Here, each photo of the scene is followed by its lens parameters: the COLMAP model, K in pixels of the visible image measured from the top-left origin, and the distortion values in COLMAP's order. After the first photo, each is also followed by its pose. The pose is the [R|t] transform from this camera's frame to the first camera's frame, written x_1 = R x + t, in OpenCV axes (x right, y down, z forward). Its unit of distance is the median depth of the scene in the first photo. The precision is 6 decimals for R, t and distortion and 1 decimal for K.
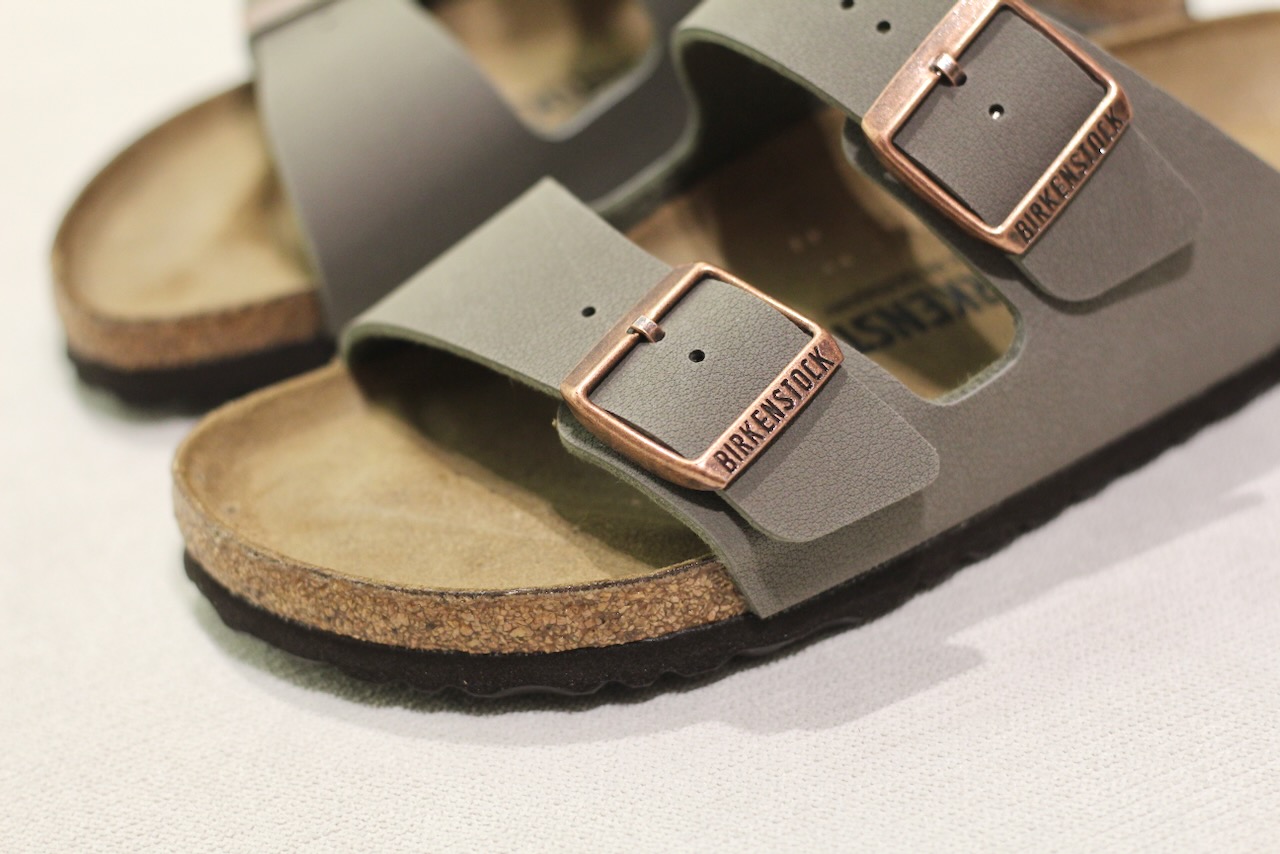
lens RADIAL K [[3153.6, 0, 640.0], [0, 3153.6, 432.8], [0, 0, 1]] dist [-0.134895, 0.000000]
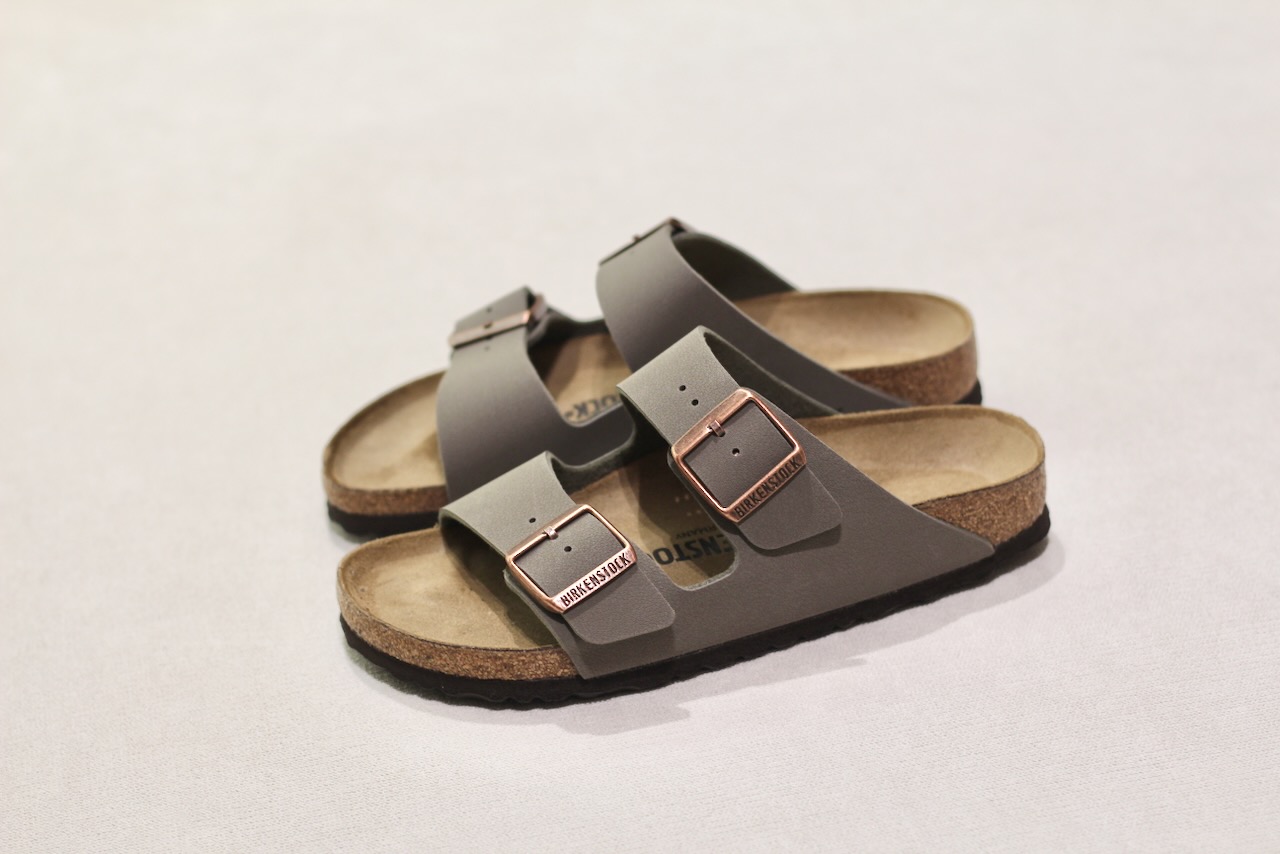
lens RADIAL K [[3153.6, 0, 632.1], [0, 3153.6, 423.1], [0, 0, 1]] dist [-0.134895, 0.000000]
pose [[0.965627, 0.136081, -0.221462, 0.500075], [-0.145761, 0.988927, -0.027889, -0.053801], [0.215215, 0.059211, 0.974770, -1.013728]]
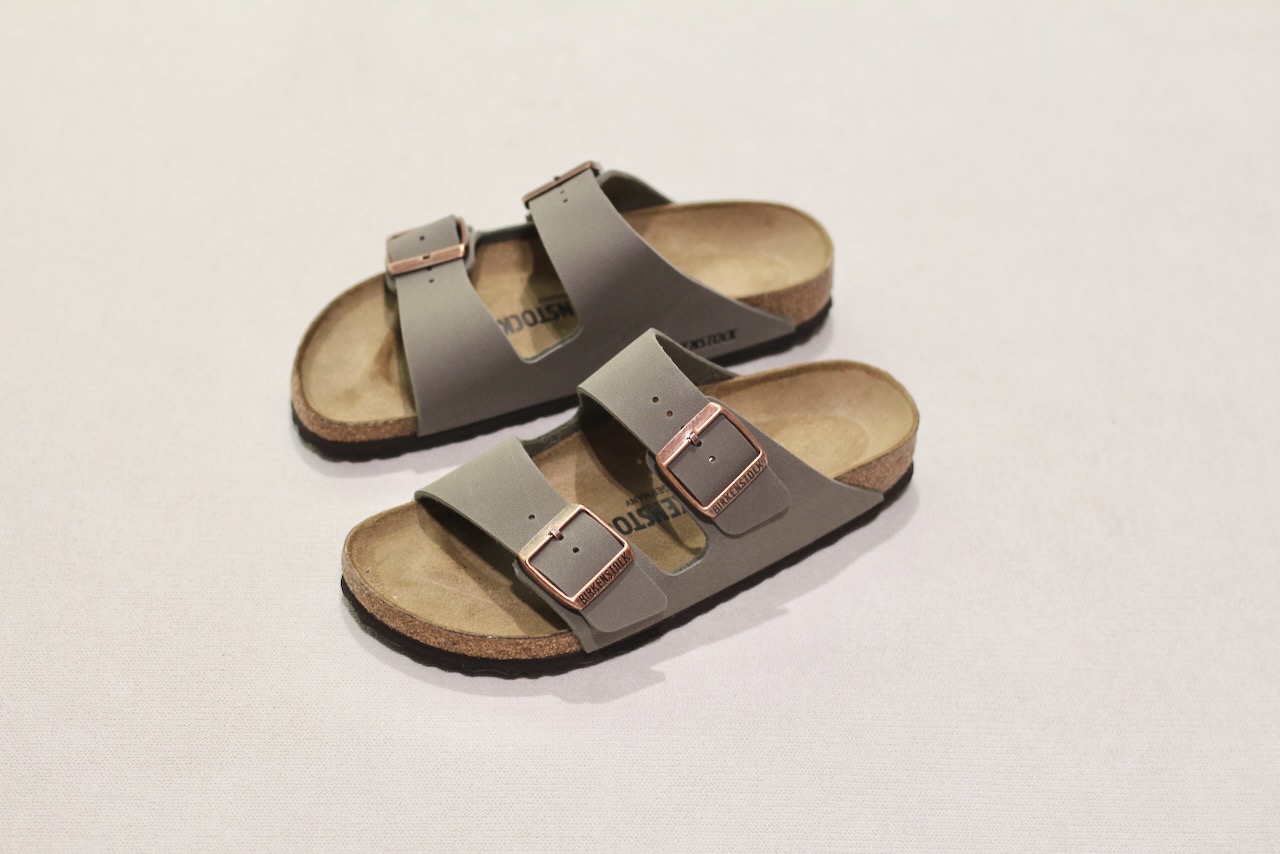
lens RADIAL K [[3153.6, 0, 644.4], [0, 3153.6, 429.4], [0, 0, 1]] dist [-0.134895, 0.000000]
pose [[0.985949, 0.120385, 0.115809, -0.219764], [-0.139042, 0.975668, 0.169526, -0.526707], [-0.092583, -0.183246, 0.978698, -1.355592]]
